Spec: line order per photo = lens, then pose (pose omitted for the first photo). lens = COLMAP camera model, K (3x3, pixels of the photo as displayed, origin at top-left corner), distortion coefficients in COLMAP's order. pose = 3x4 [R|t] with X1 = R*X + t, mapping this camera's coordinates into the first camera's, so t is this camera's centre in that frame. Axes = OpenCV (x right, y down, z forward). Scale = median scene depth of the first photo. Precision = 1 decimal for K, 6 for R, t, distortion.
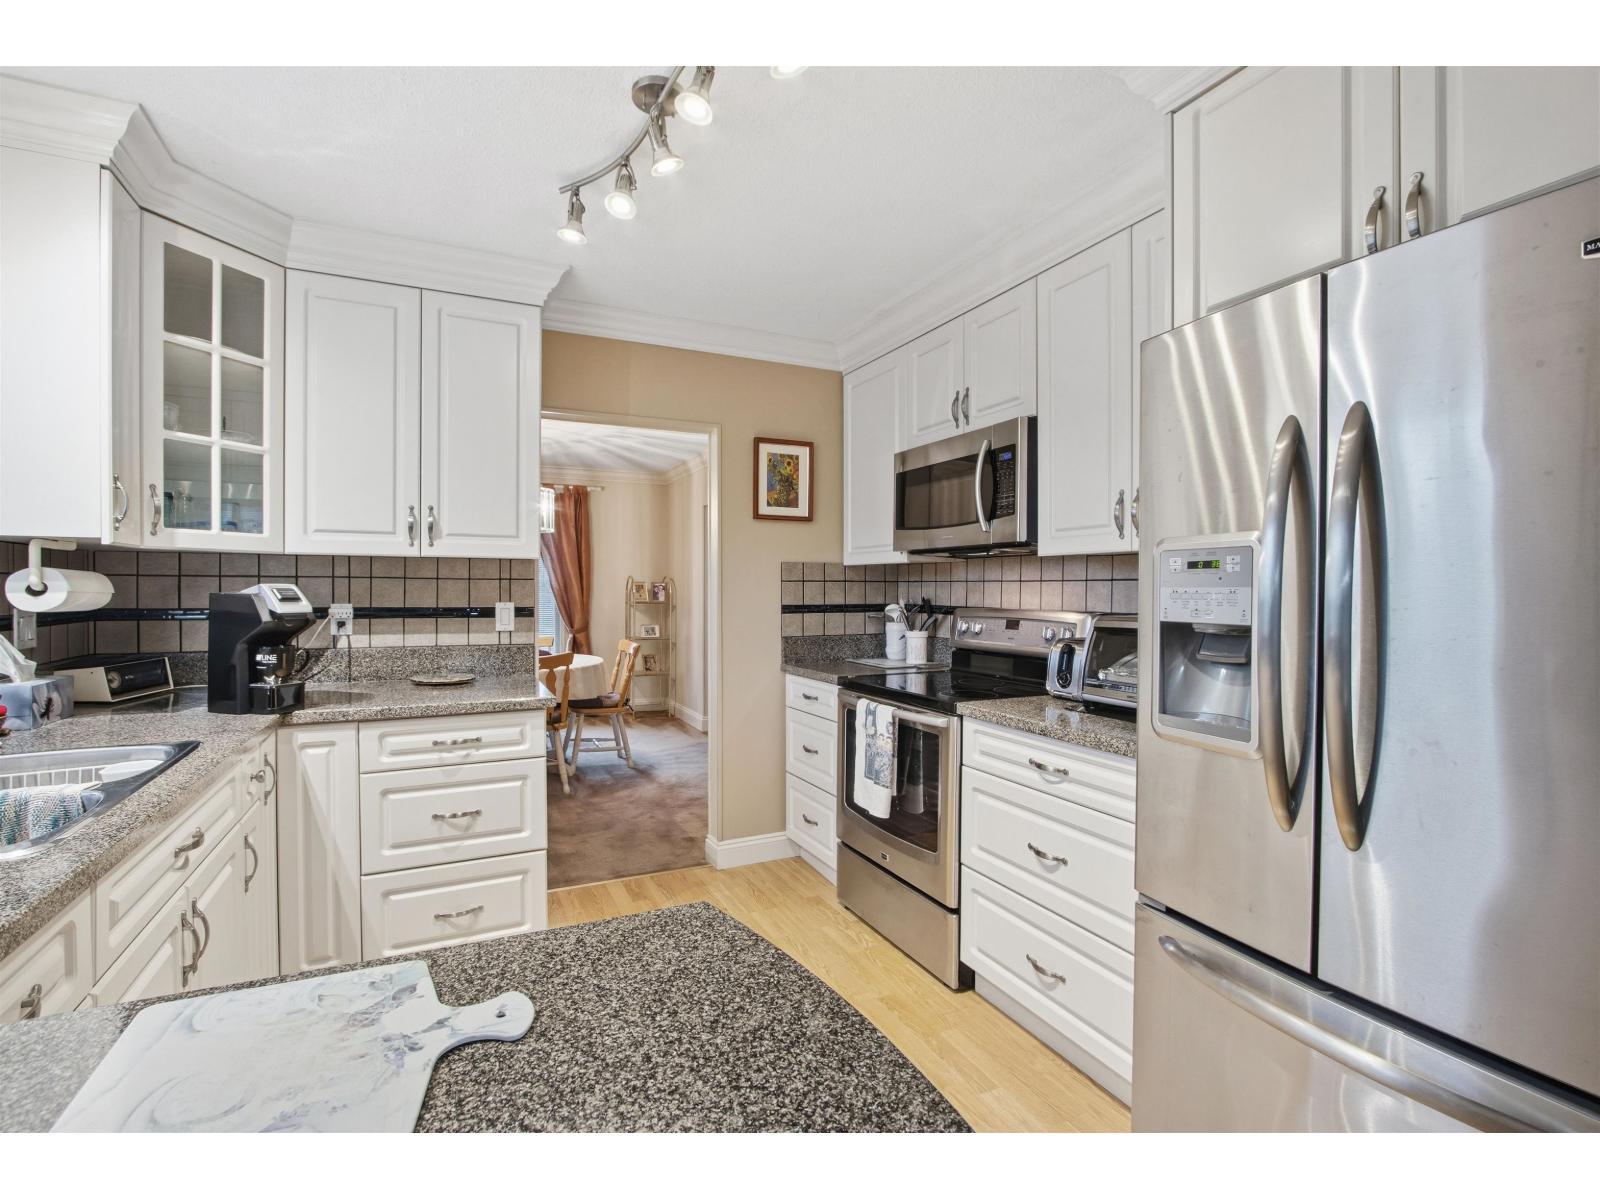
lens RADIAL K [[750.2, 0, 793.6], [0, 750.2, 597.7], [0, 0, 1]] dist [-0.018169, 0.004215]
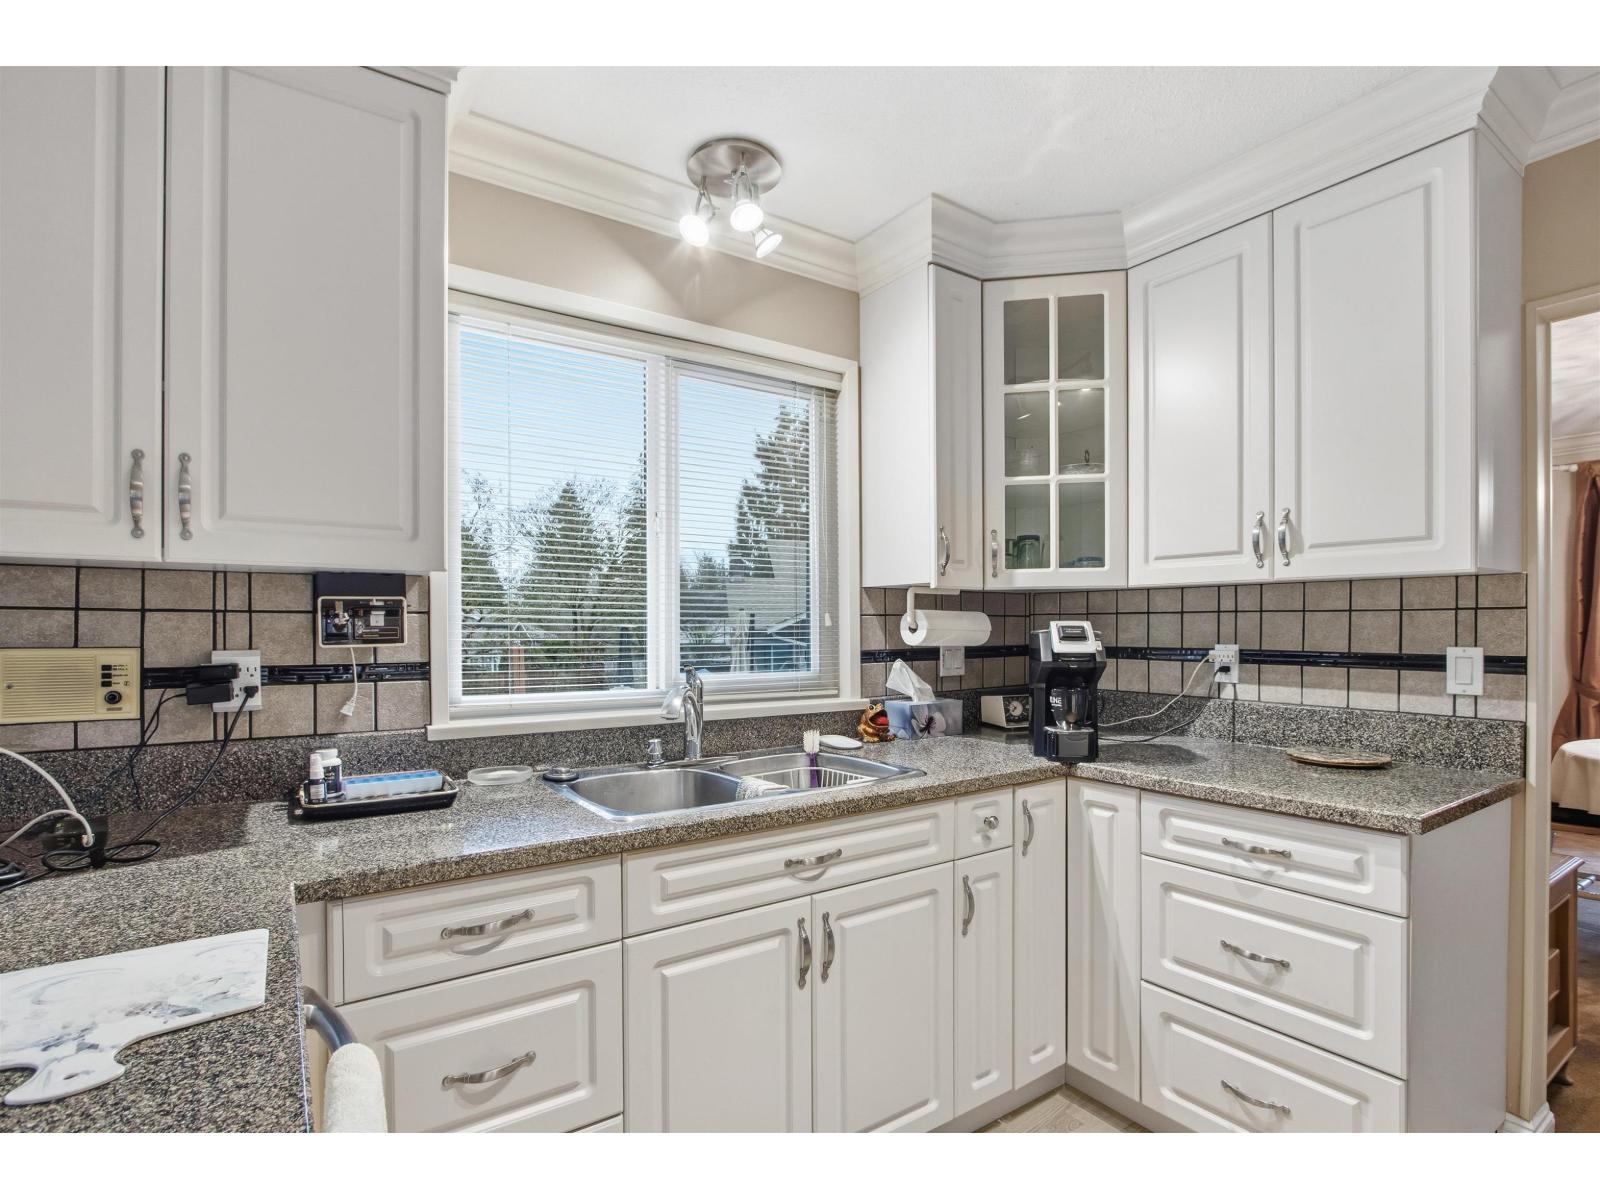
lens RADIAL K [[783.6, 0, 791.6], [0, 783.6, 629.5], [0, 0, 1]] dist [-0.019065, 0.003528]
pose [[0.153096, -0.000419, -0.988211, 0.172568], [-0.008938, 0.999958, -0.001808, -0.002697], [0.988171, 0.009109, 0.153086, 0.426027]]
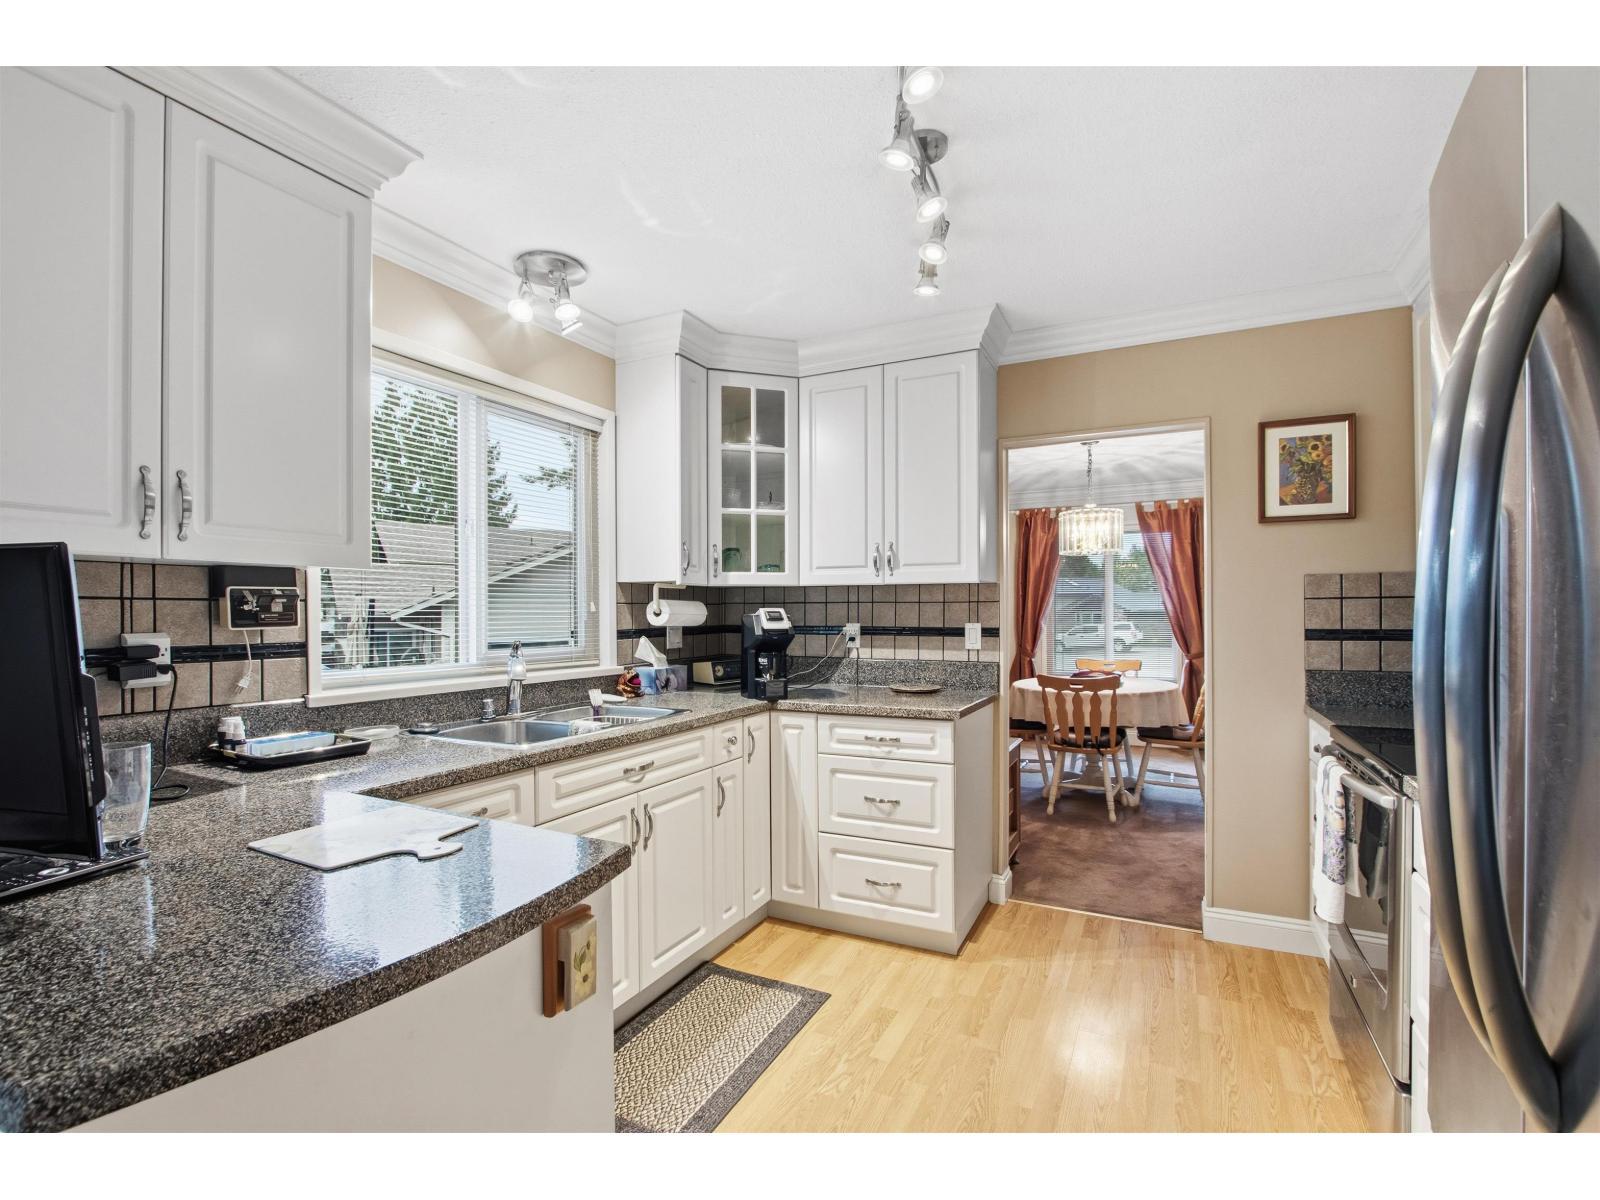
lens RADIAL K [[750.2, 0, 792.9], [0, 750.2, 612.0], [0, 0, 1]] dist [-0.018169, 0.004215]
pose [[0.609289, -0.005543, -0.792929, 0.376094], [-0.003926, 0.999942, -0.010007, 0.002157], [0.792939, 0.009210, 0.609232, 0.141689]]
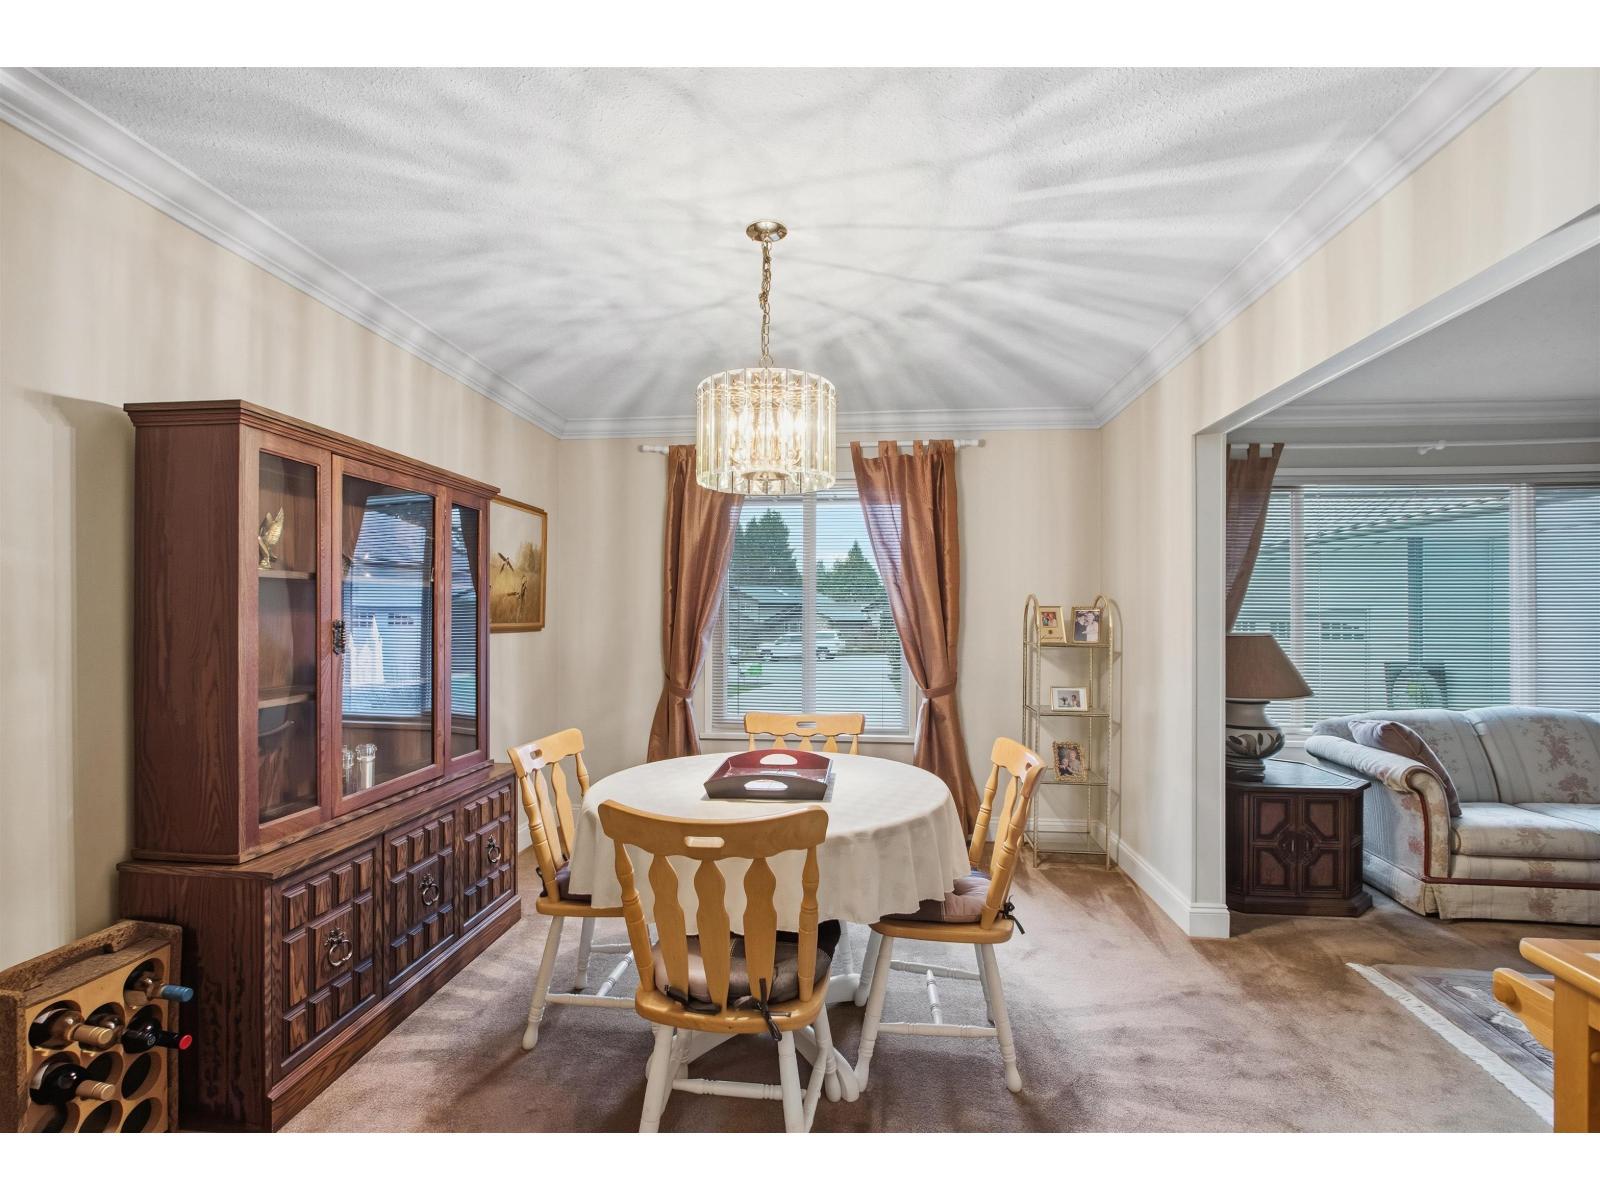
lens RADIAL K [[750.2, 0, 810.1], [0, 750.2, 605.5], [0, 0, 1]] dist [-0.018169, 0.004215]
pose [[0.866831, -0.008142, -0.498536, -0.240823], [-0.008726, 0.999466, -0.031495, -0.008494], [0.498526, 0.031651, 0.866297, 1.254807]]
